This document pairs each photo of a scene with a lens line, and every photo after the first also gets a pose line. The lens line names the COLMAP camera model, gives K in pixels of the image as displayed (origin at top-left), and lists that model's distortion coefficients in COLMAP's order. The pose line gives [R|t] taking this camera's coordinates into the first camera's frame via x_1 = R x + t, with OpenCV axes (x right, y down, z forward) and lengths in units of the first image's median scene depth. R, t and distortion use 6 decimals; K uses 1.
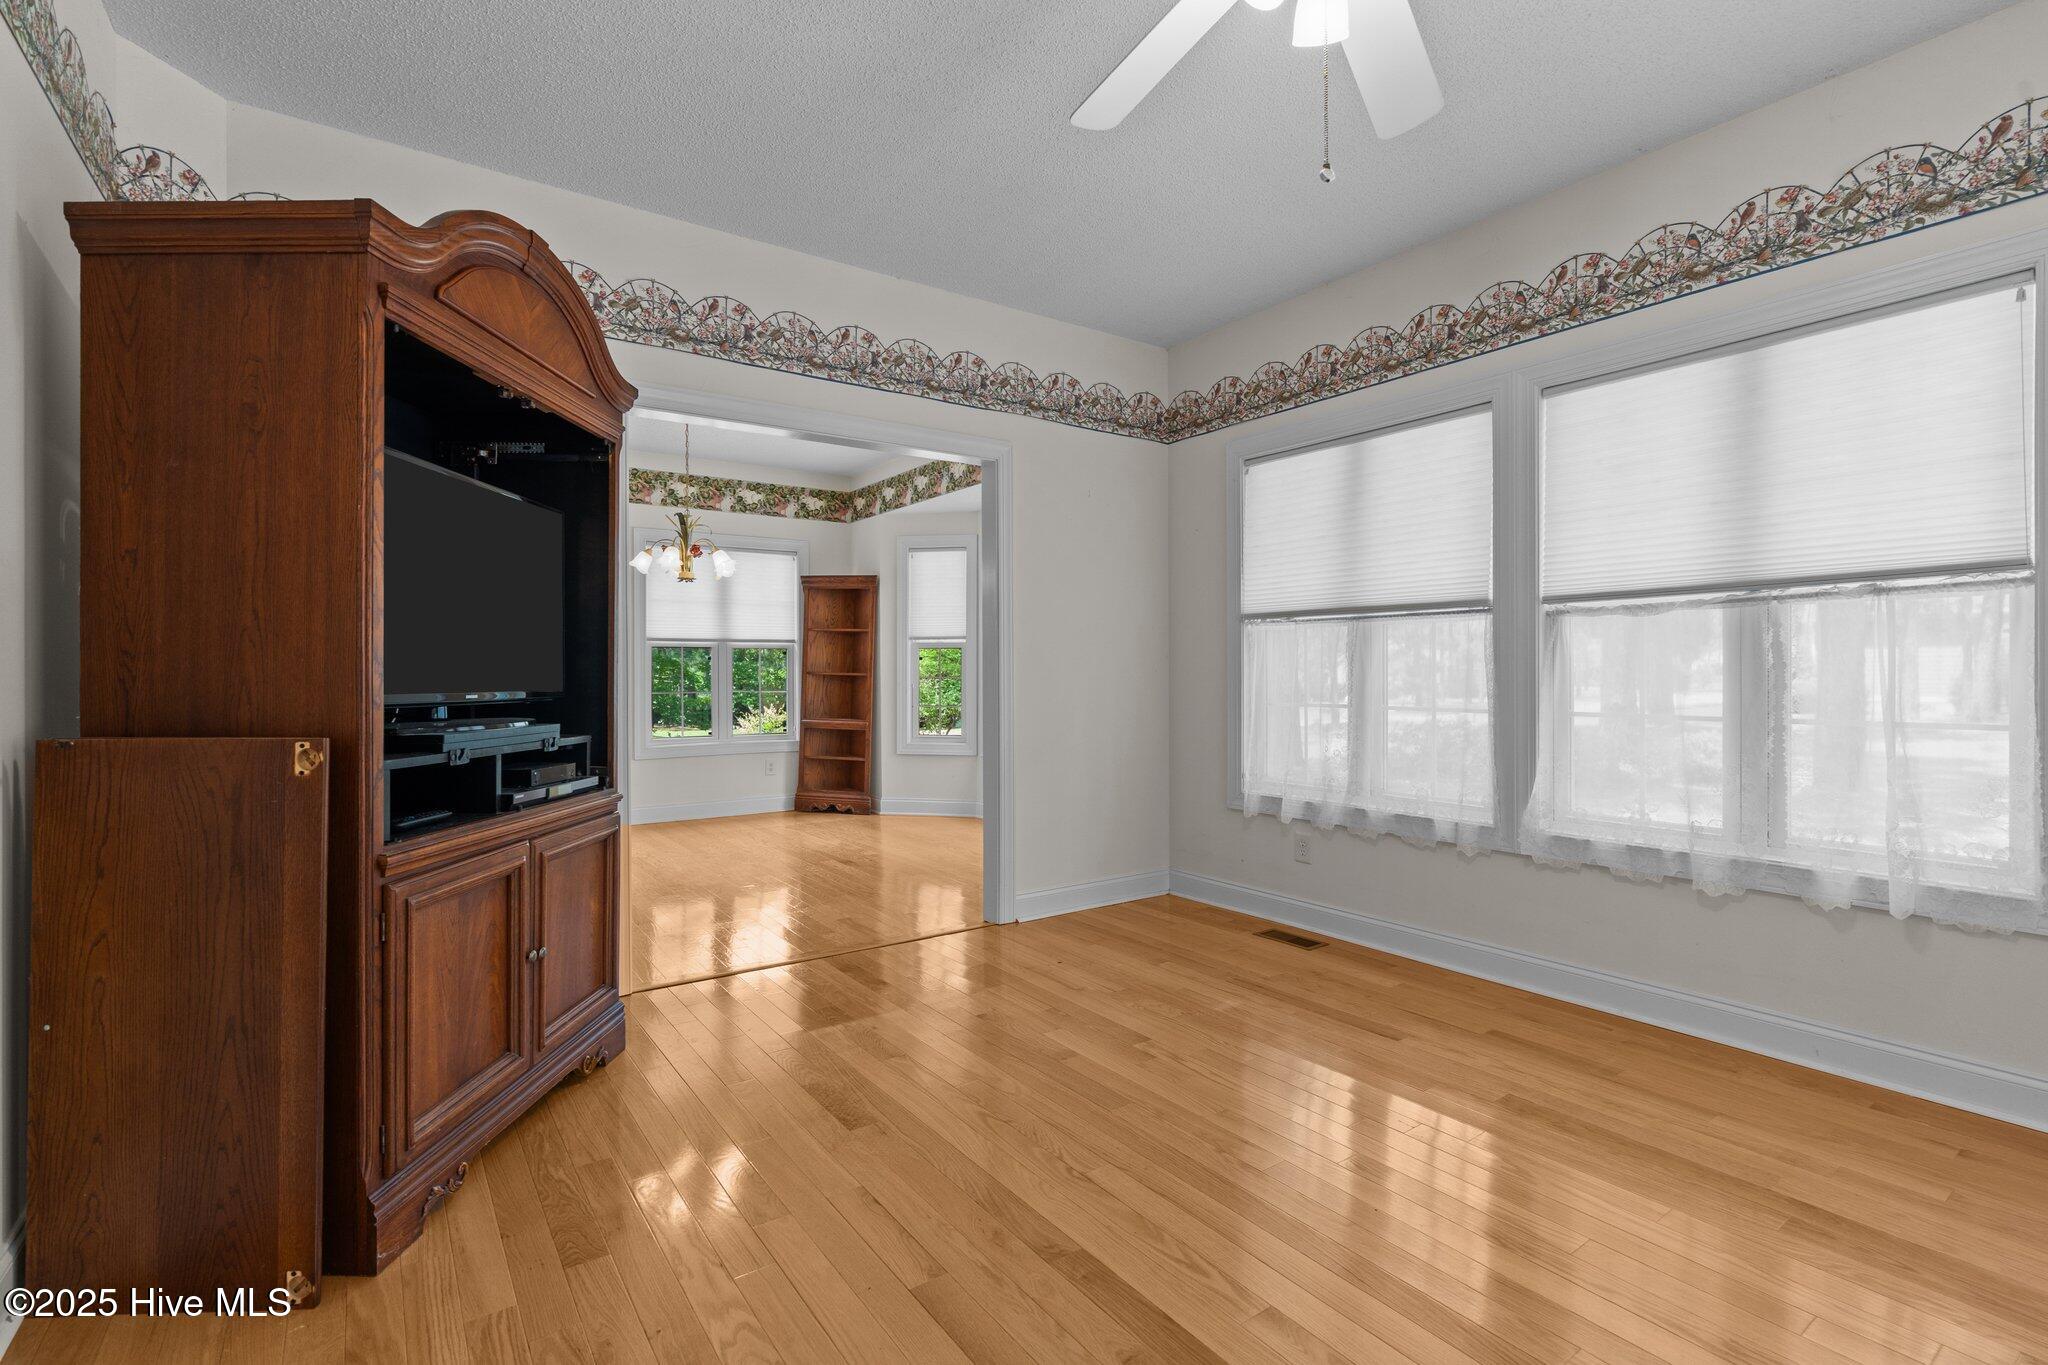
lens RADIAL K [[937.5, 0, 1024.2], [0, 937.5, 676.4], [0, 0, 1]] dist [0.000594, 0.000395]
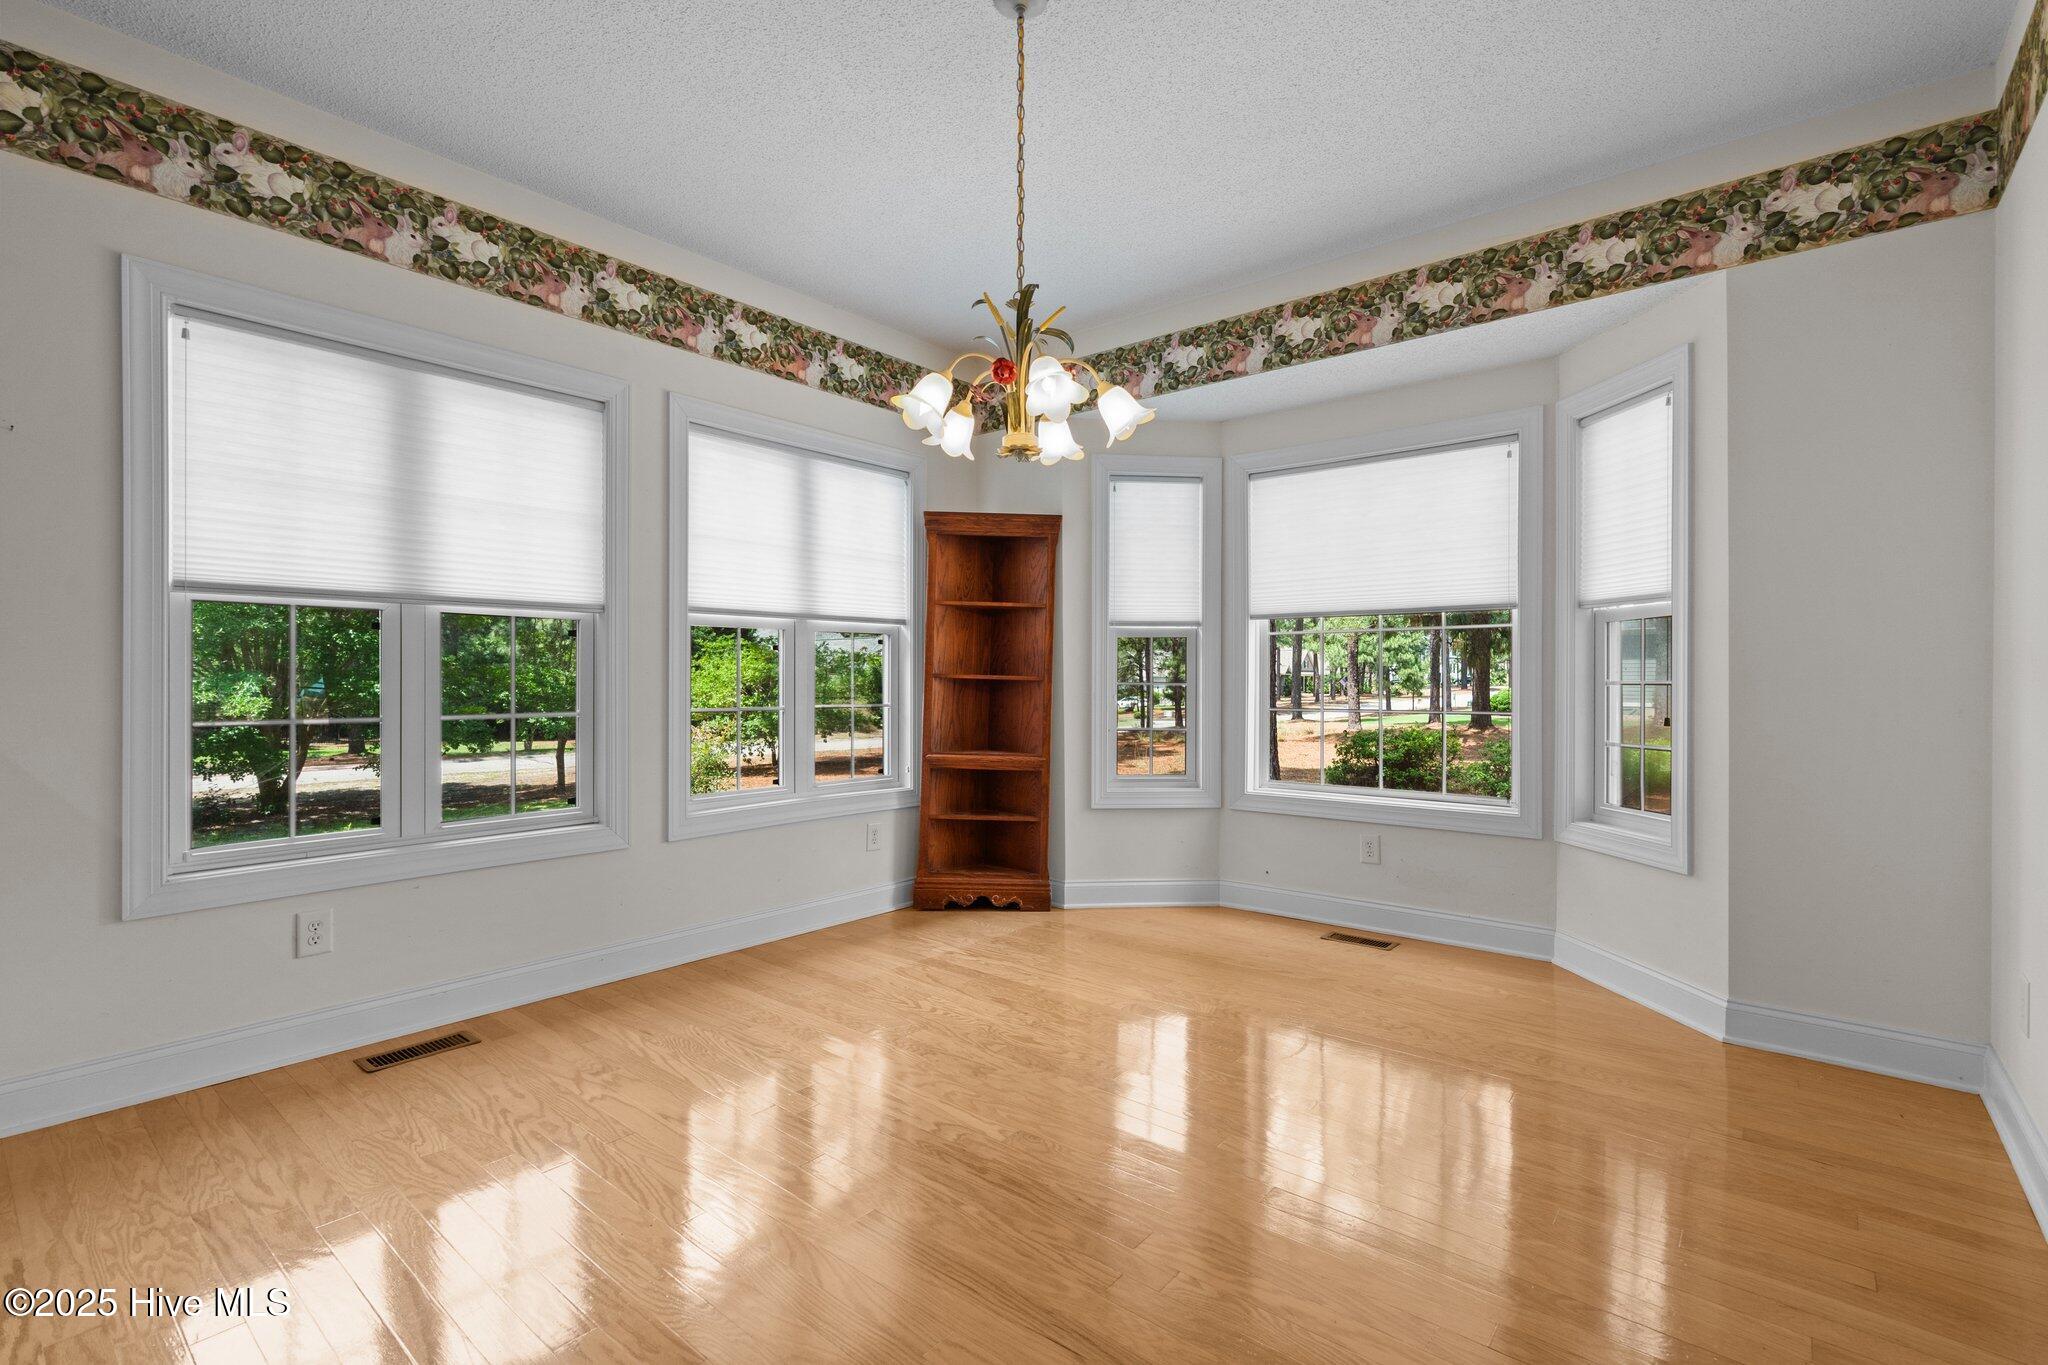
lens RADIAL K [[937.5, 0, 1024.2], [0, 937.5, 676.4], [0, 0, 1]] dist [0.000594, 0.000395]
pose [[0.962899, 0.004893, 0.269817, -0.341939], [-0.003761, 0.999982, -0.004712, -0.000516], [-0.269836, 0.003523, 0.962900, 0.418385]]
